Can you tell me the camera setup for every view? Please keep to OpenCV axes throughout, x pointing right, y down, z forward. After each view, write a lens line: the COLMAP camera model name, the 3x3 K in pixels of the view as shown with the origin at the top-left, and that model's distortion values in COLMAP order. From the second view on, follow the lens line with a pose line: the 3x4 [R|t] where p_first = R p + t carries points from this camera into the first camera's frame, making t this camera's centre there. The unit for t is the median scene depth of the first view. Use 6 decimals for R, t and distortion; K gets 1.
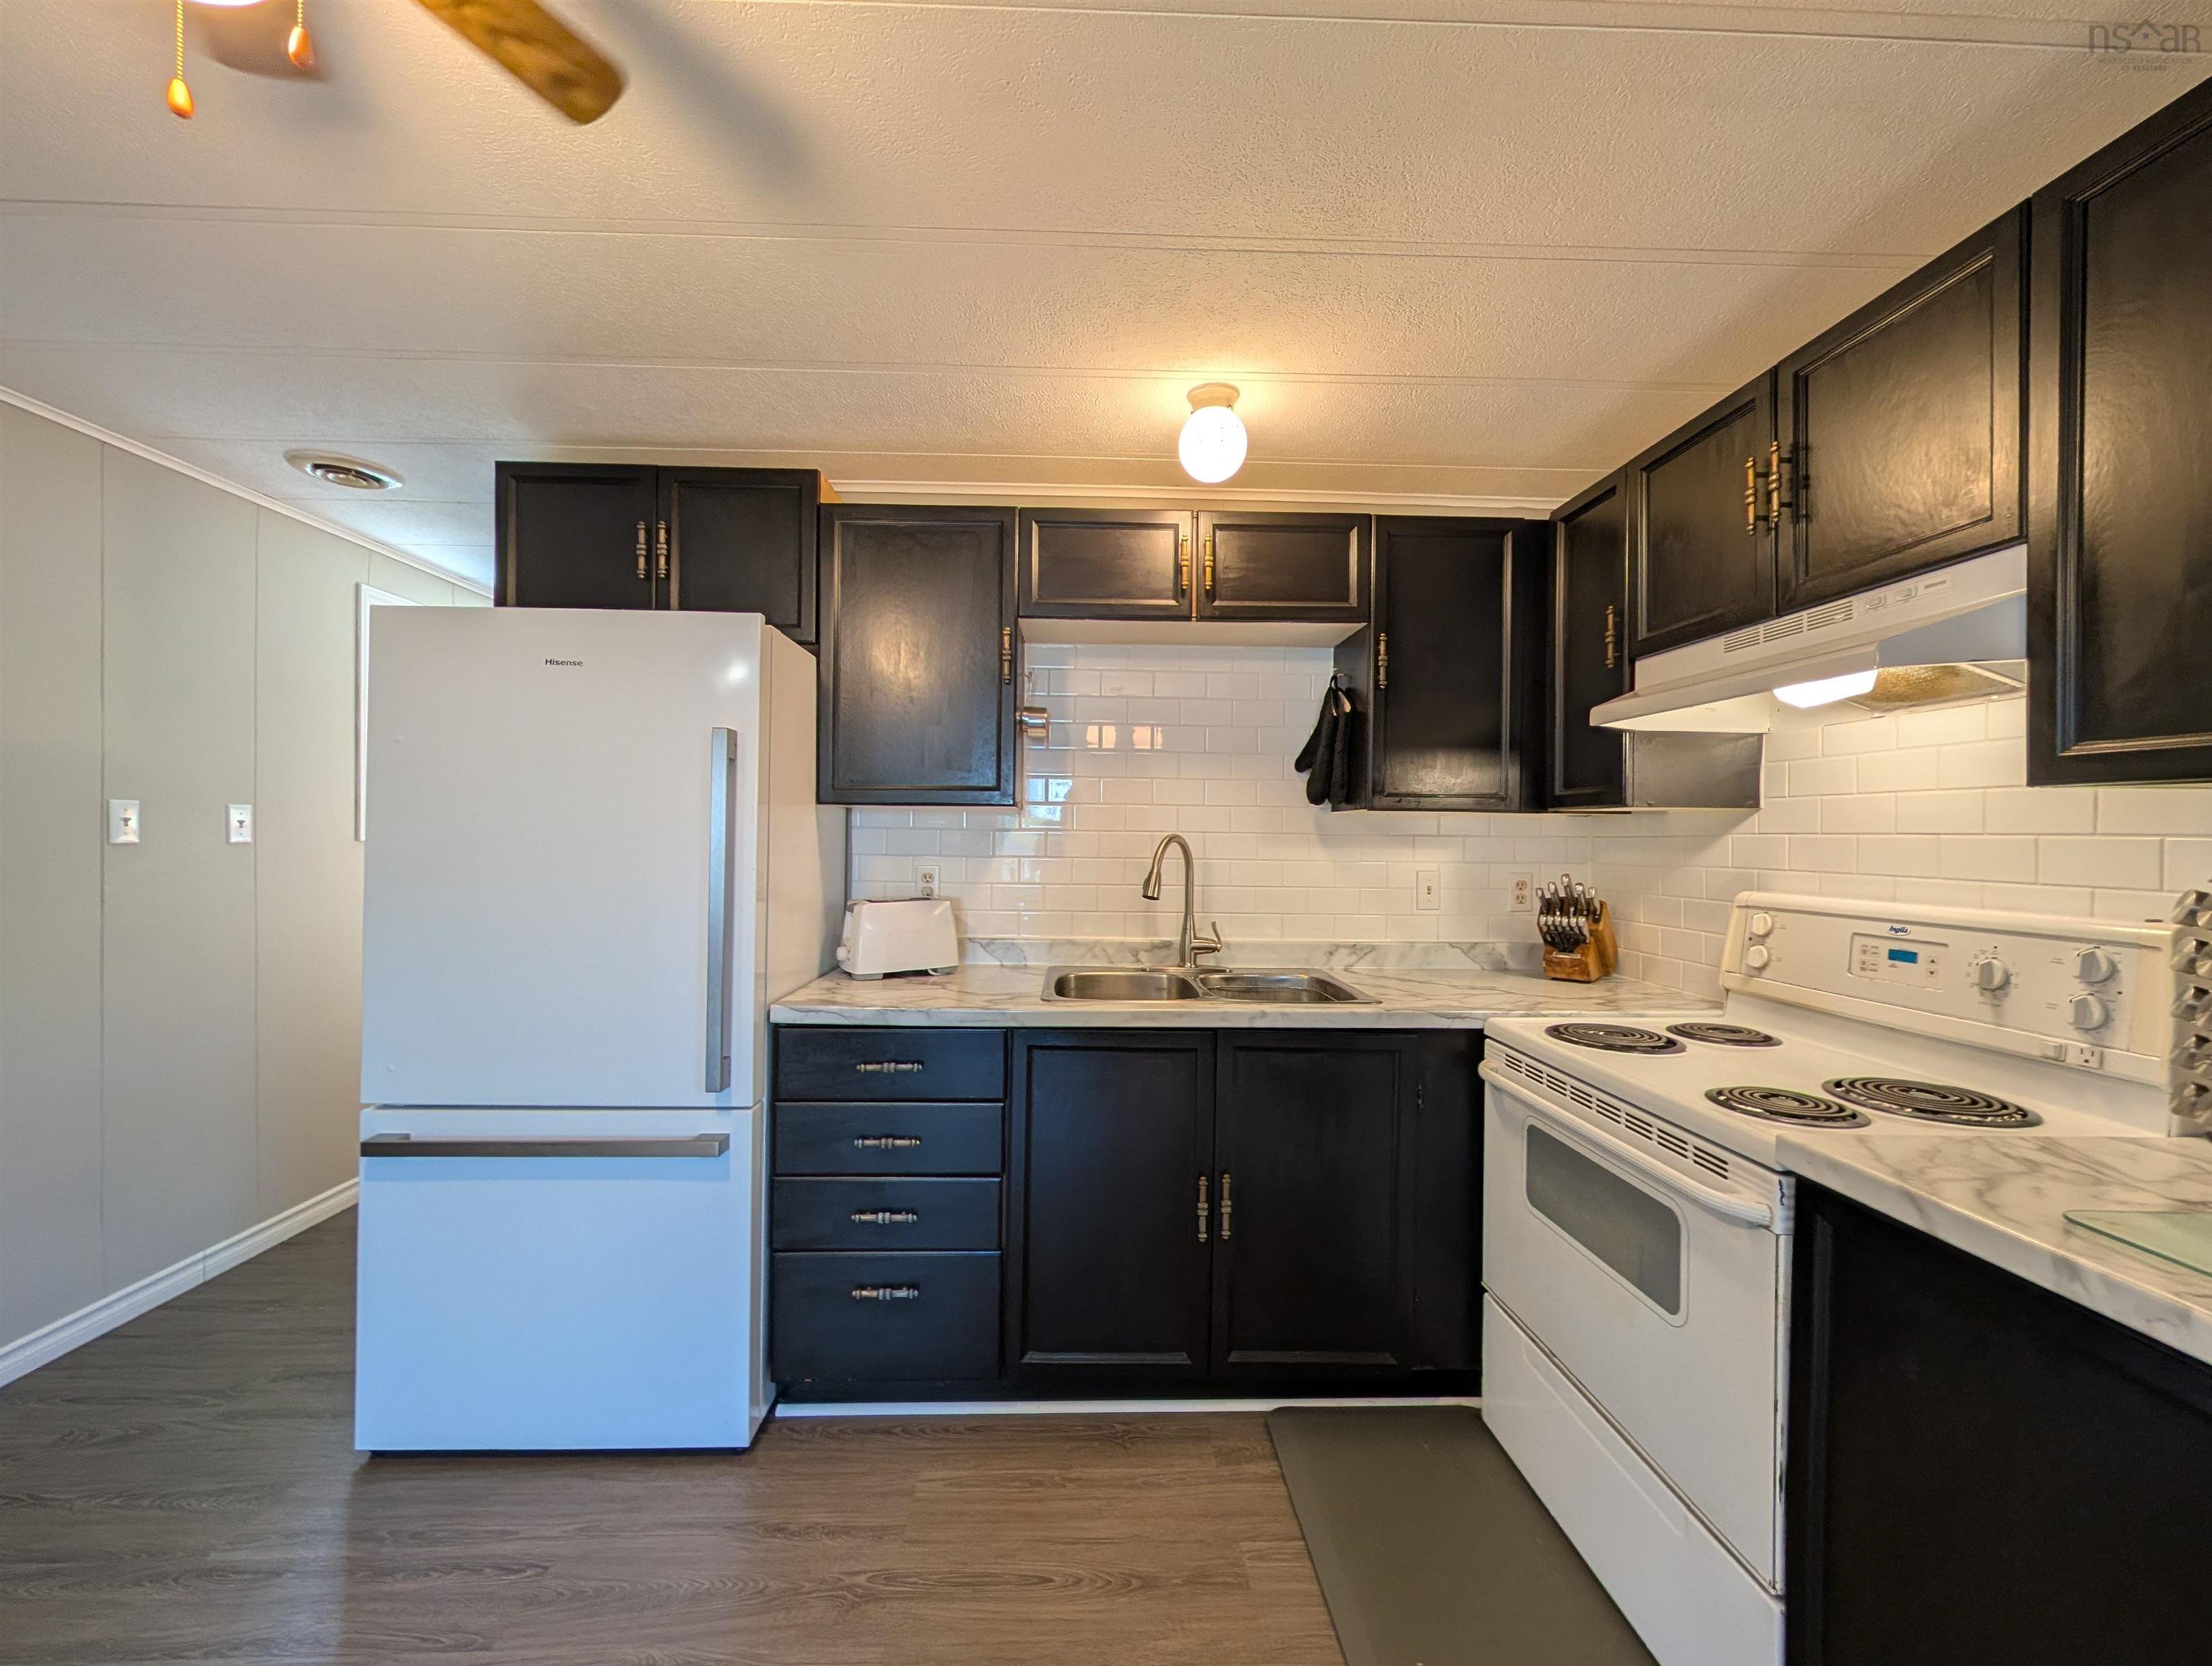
lens RADIAL K [[838.4, 0, 1104.4], [0, 838.4, 838.6], [0, 0, 1]] dist [0.000870, -0.000106]
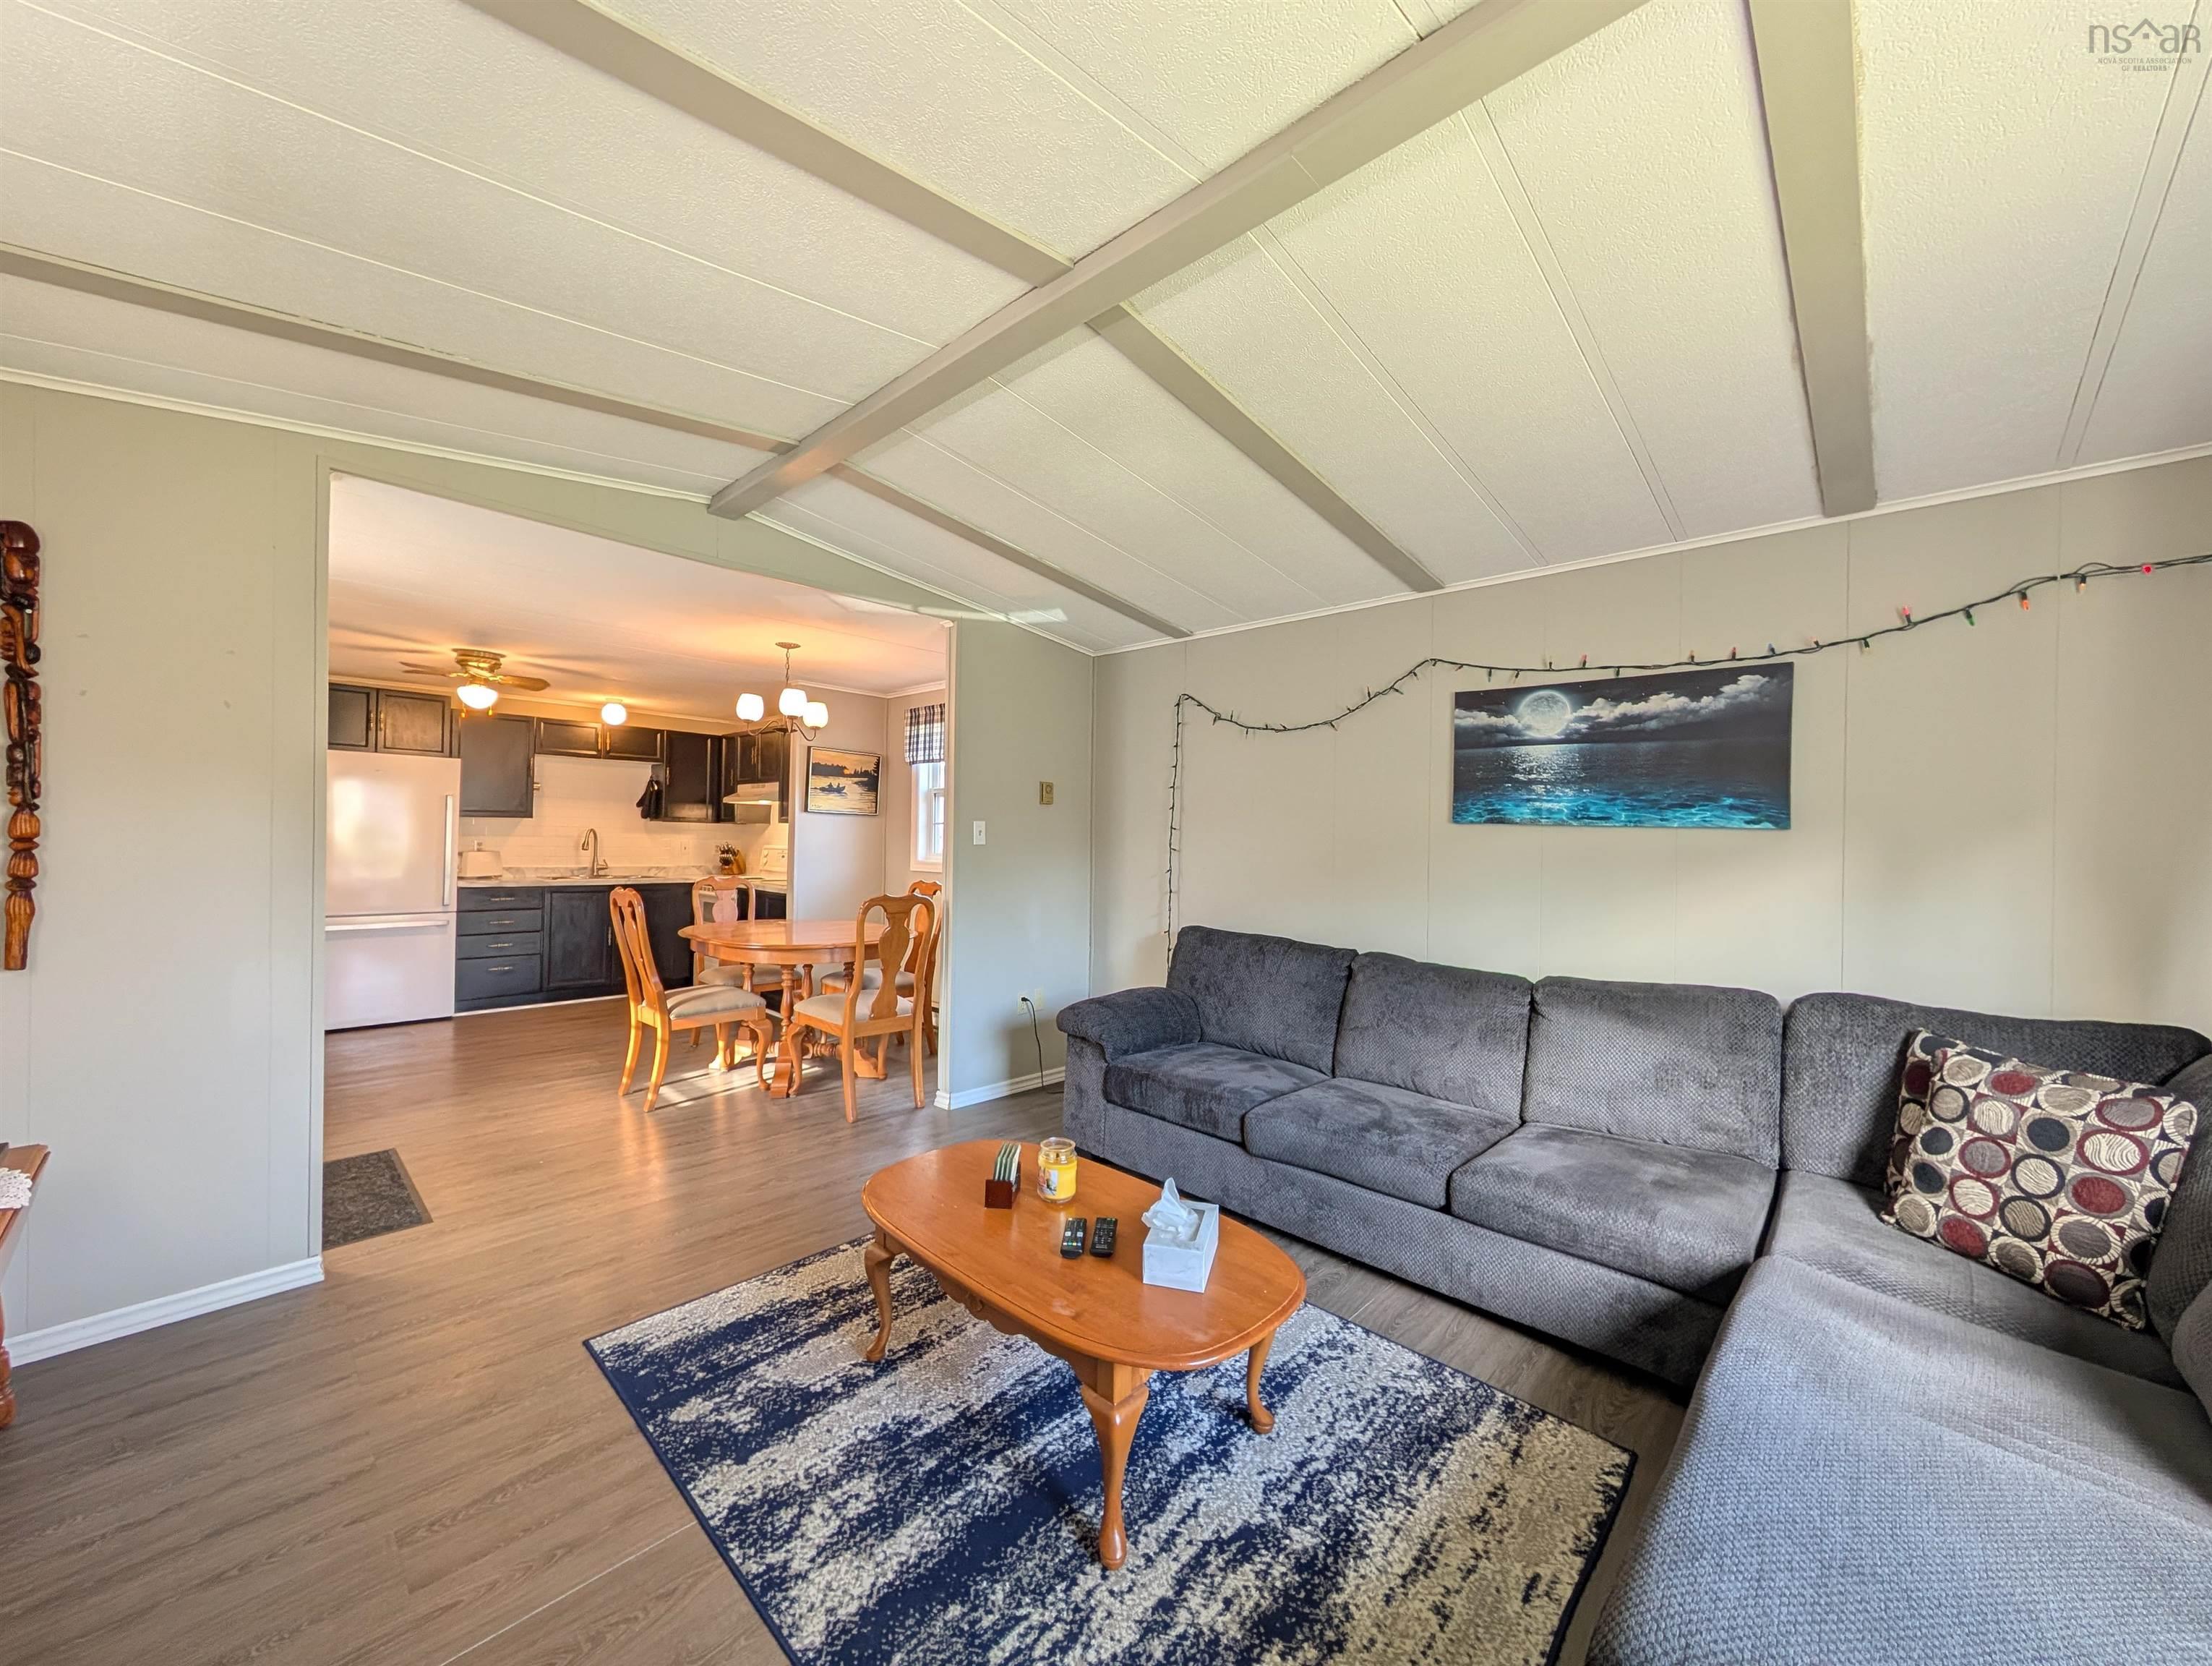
lens RADIAL K [[838.4, 0, 1093.3], [0, 838.4, 831.0], [0, 0, 1]] dist [0.000870, -0.000106]
pose [[0.719620, 0.009198, 0.694307, -0.861204], [-0.011096, 0.999937, -0.001746, -0.012300], [-0.694279, -0.006447, 0.719677, -2.904115]]
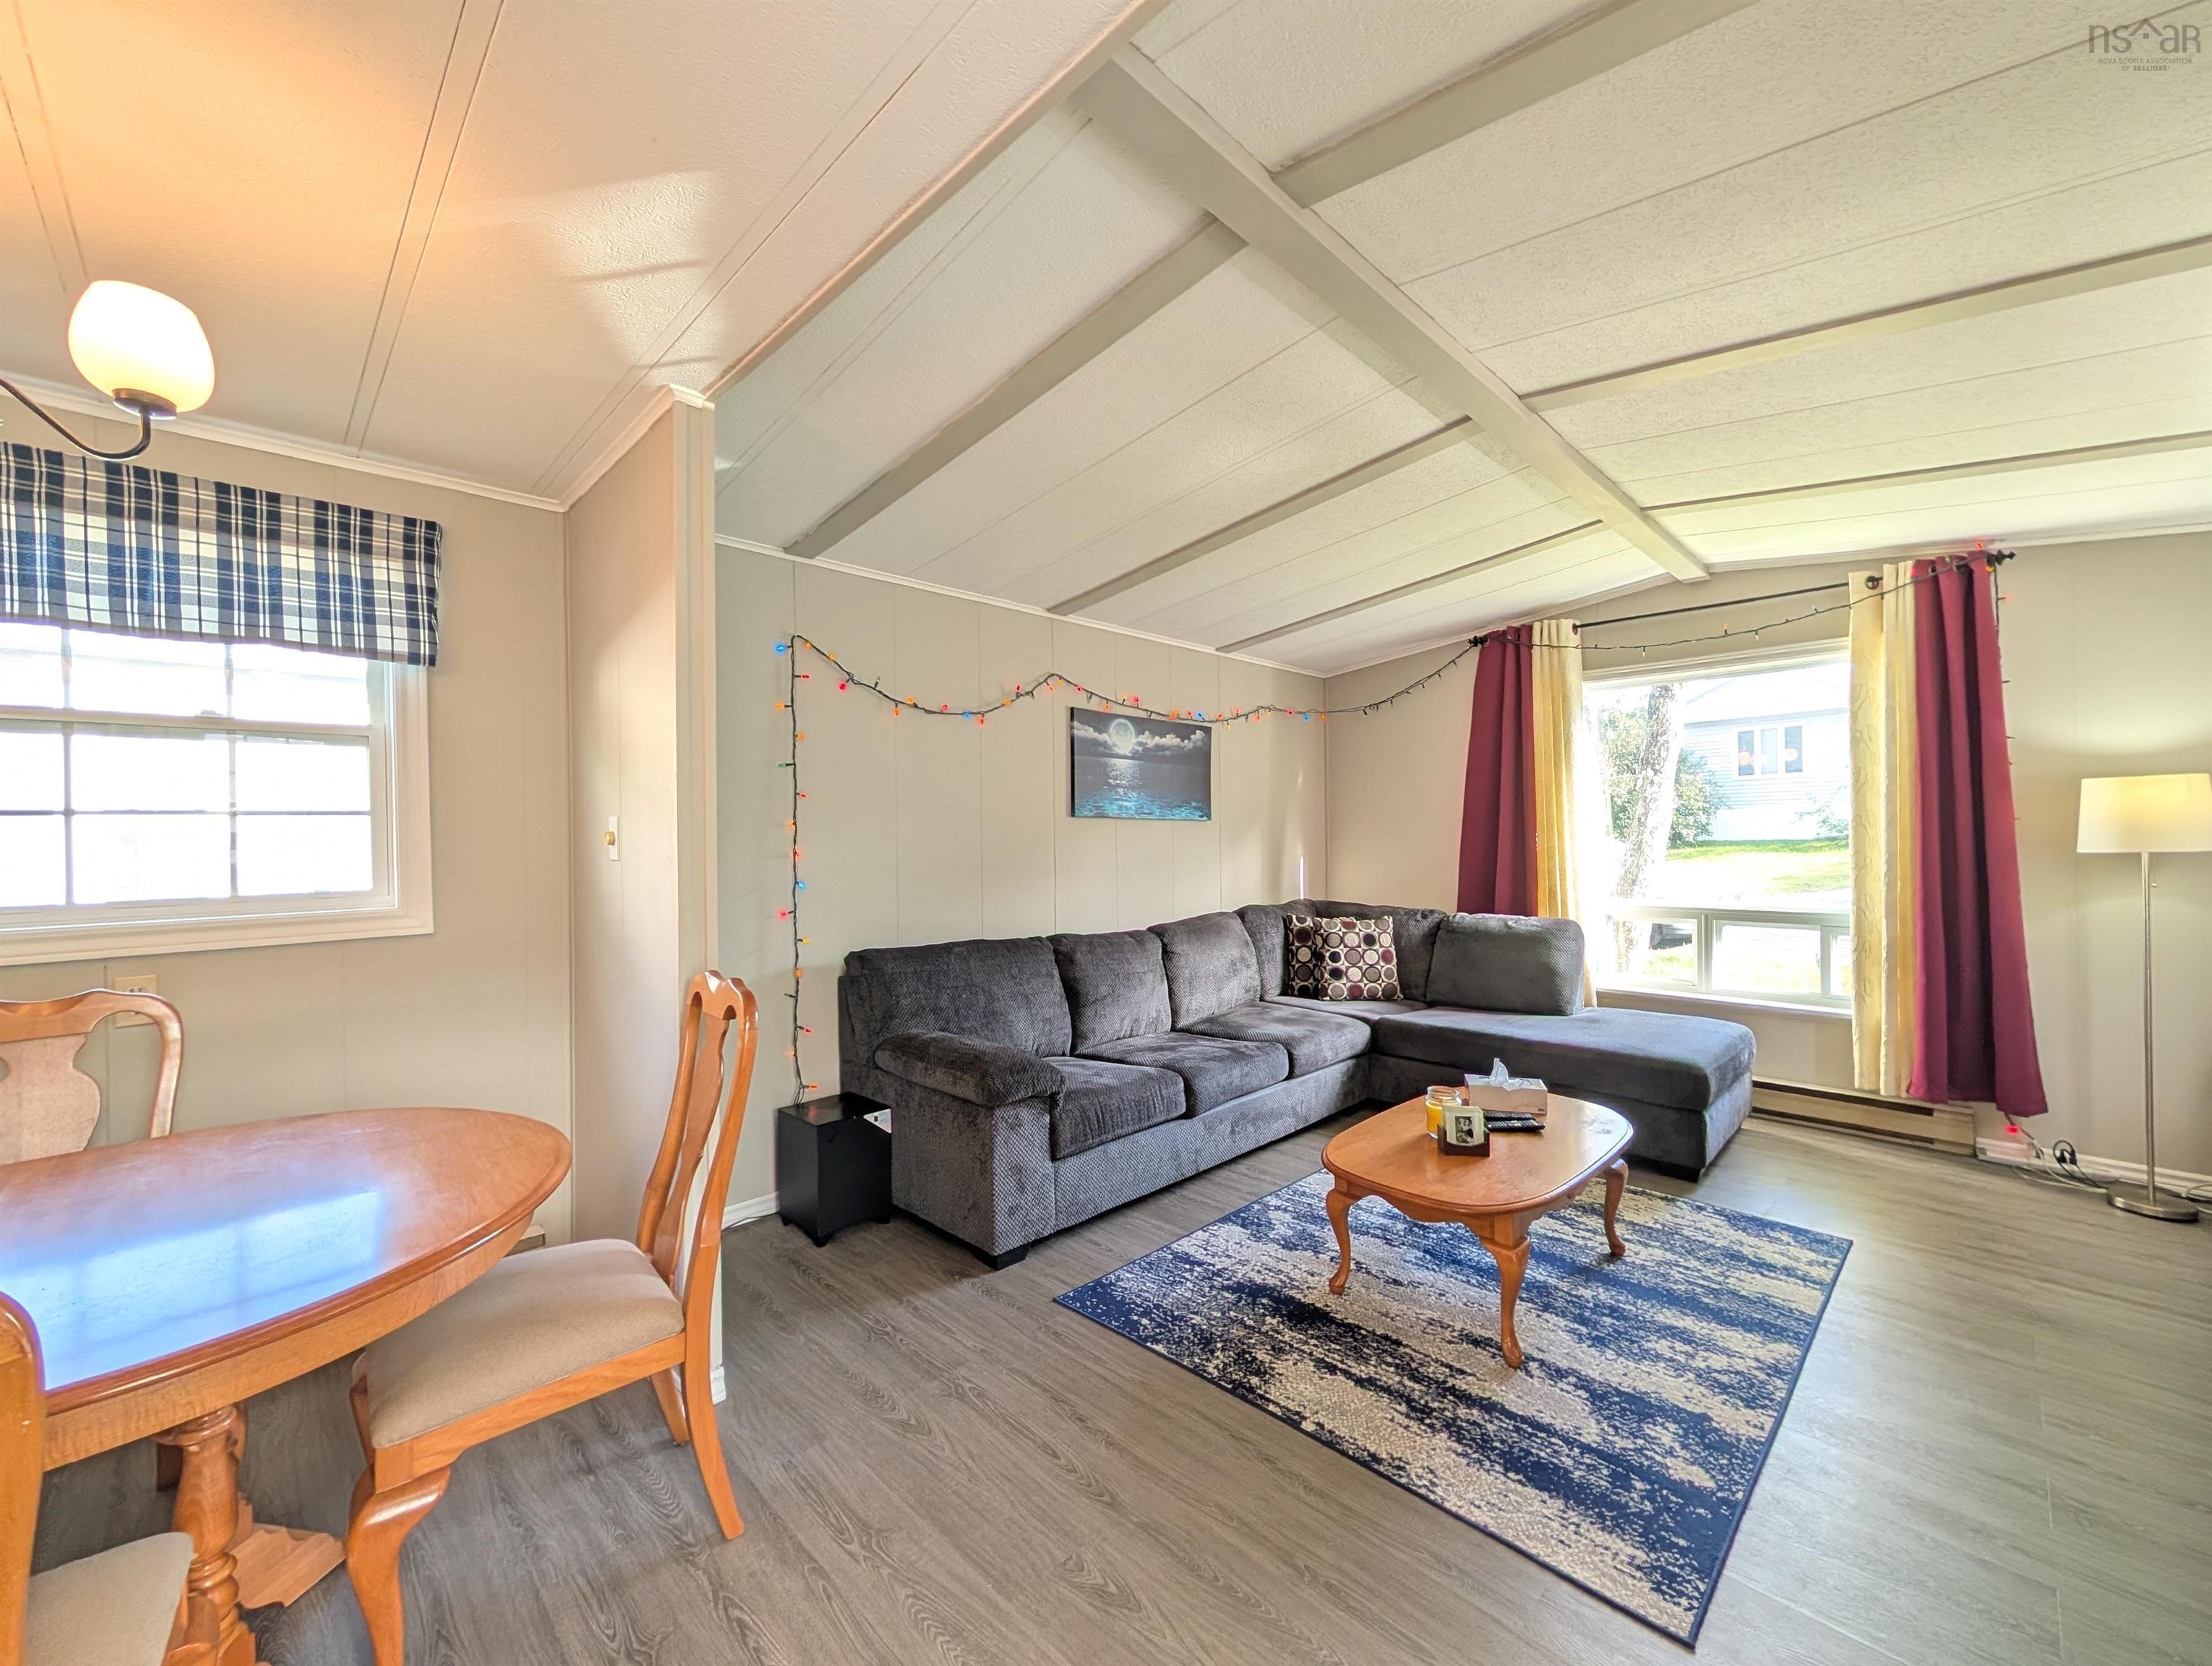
lens RADIAL K [[885.8, 0, 1101.4], [0, 885.8, 834.3], [0, 0, 1]] dist [0.000670, 0.000117]
pose [[-0.676755, -0.001783, 0.736206, -0.775251], [0.007513, 0.999928, 0.009327, -0.016484], [-0.736170, 0.011843, -0.676693, -0.700761]]
